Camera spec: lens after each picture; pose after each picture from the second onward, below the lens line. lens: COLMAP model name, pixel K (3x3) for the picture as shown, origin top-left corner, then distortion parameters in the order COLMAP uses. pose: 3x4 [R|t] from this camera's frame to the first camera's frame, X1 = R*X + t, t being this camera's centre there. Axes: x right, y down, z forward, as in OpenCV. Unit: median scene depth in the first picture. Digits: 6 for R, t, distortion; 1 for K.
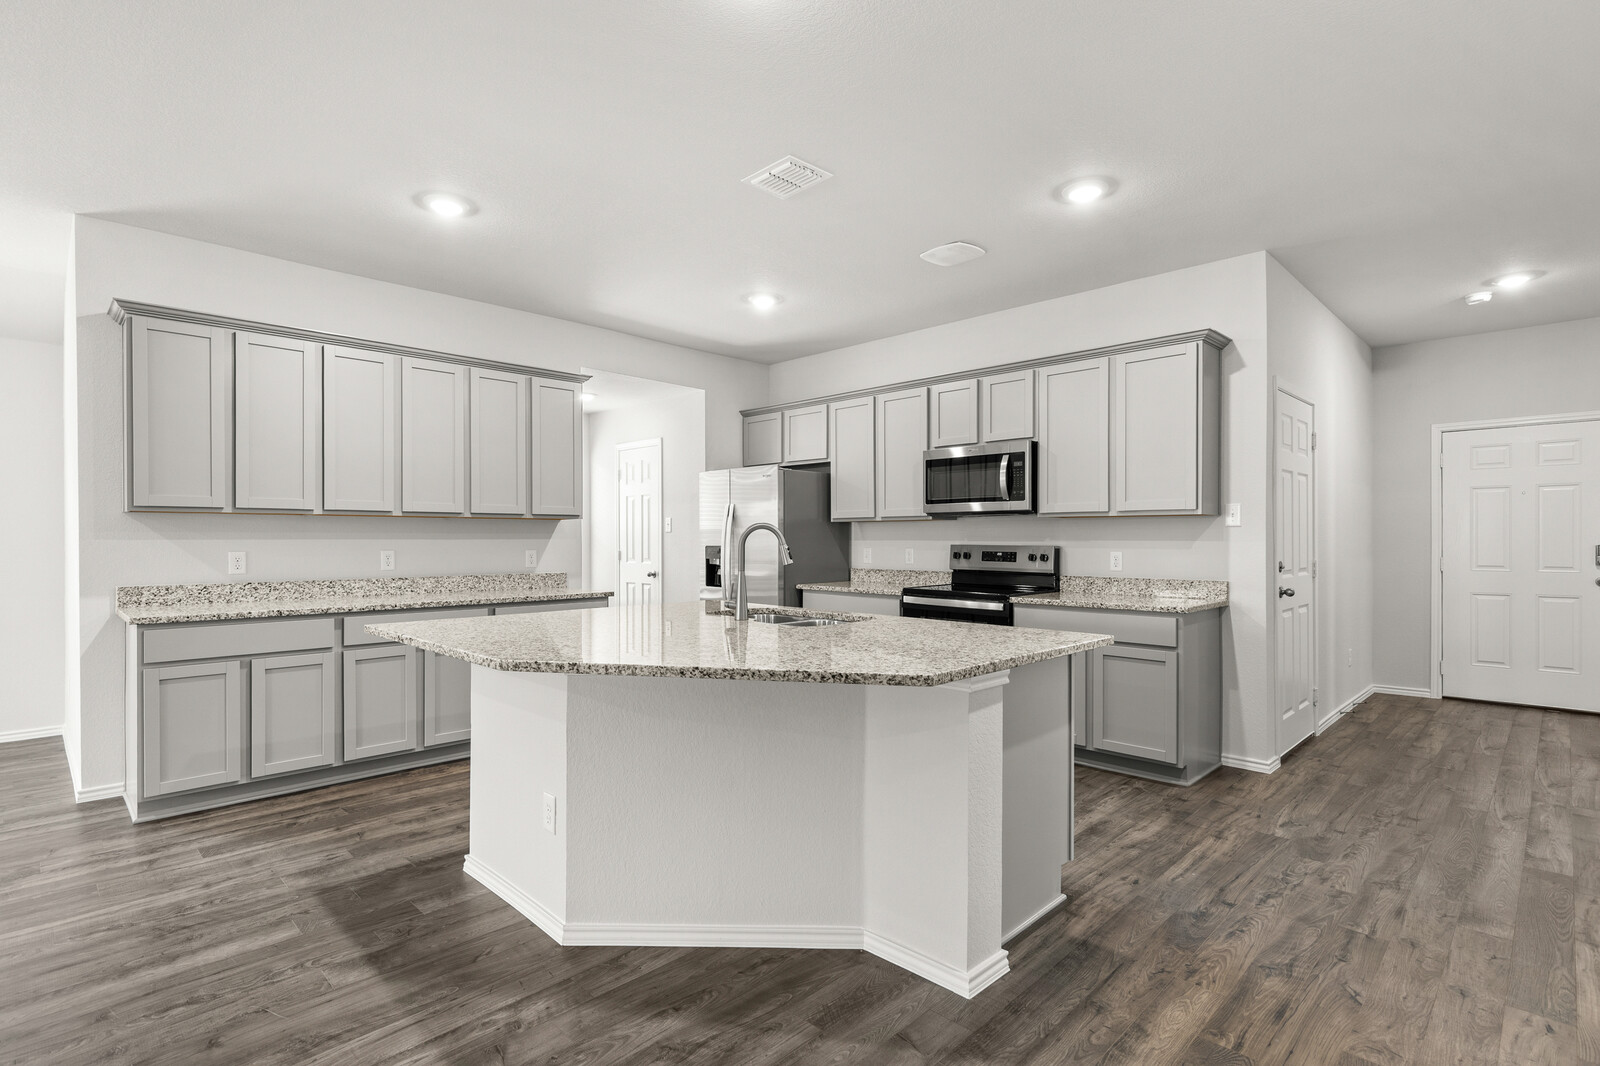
lens RADIAL K [[770.5, 0, 804.2], [0, 770.5, 540.1], [0, 0, 1]] dist [-0.008979, 0.000525]
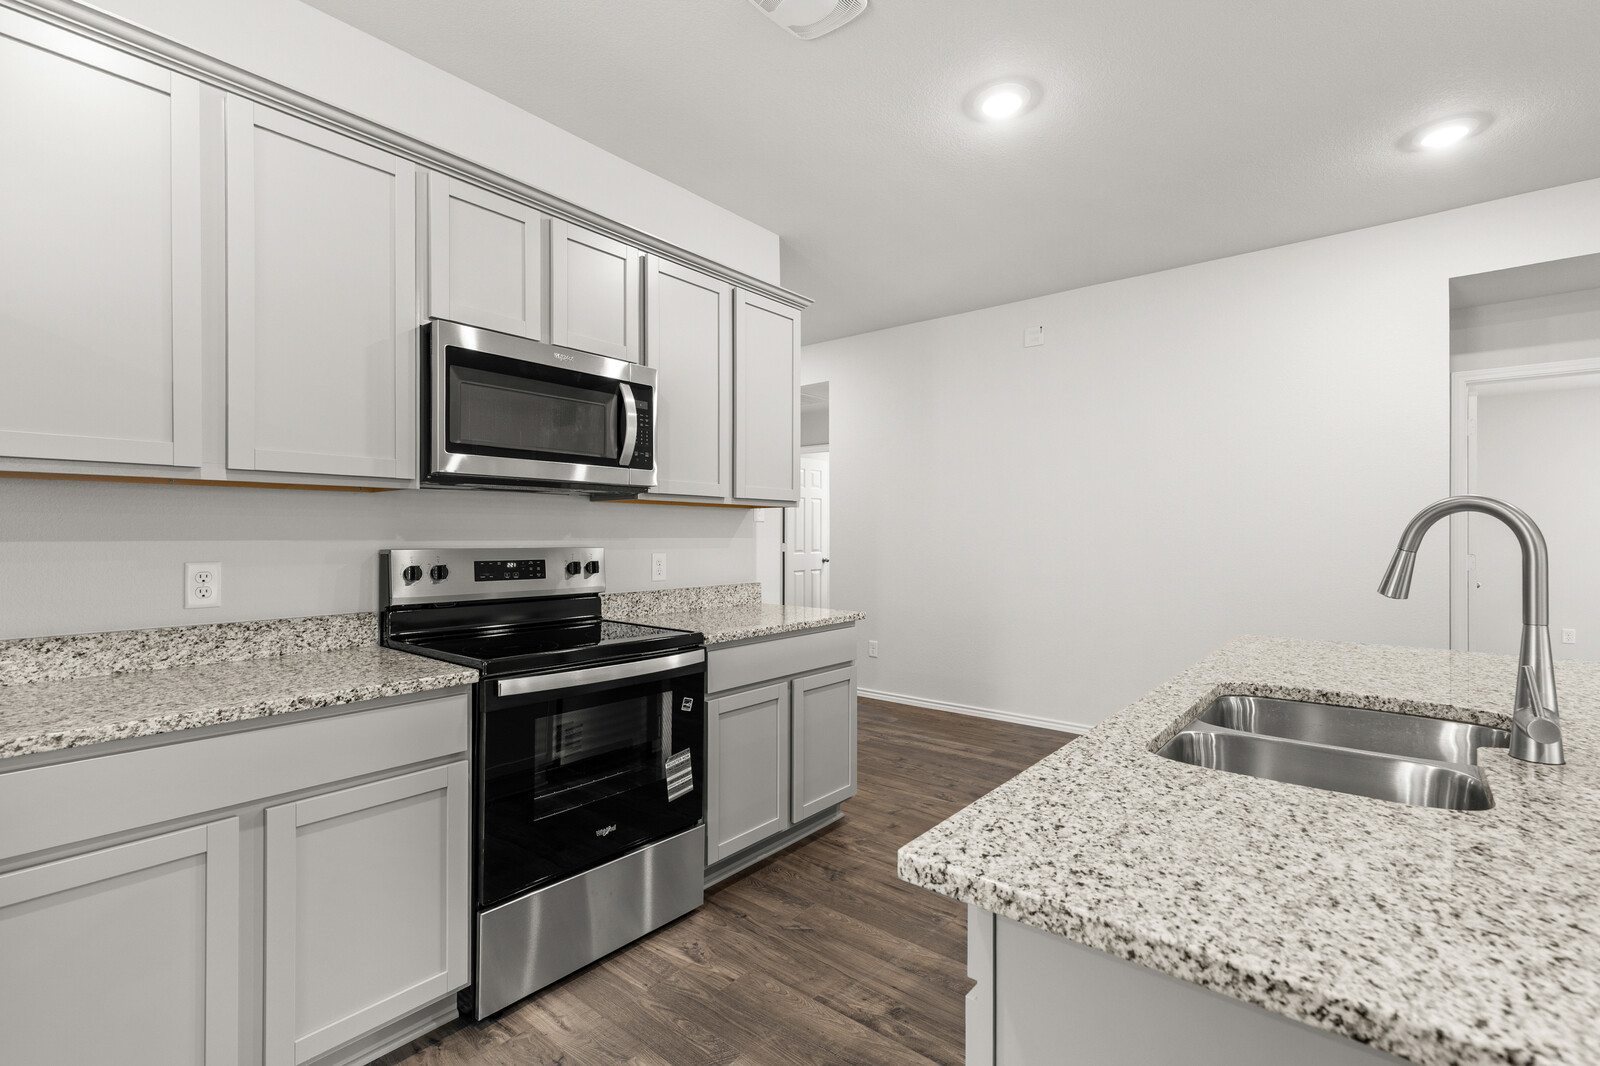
lens RADIAL K [[729.7, 0, 803.8], [0, 729.7, 532.0], [0, 0, 1]] dist [0.009865, -0.000285]
pose [[-0.095017, 0.001365, 0.995475, -0.314760], [-0.000967, 0.999998, -0.001463, -0.004508], [-0.995475, -0.001101, -0.095015, 1.059593]]
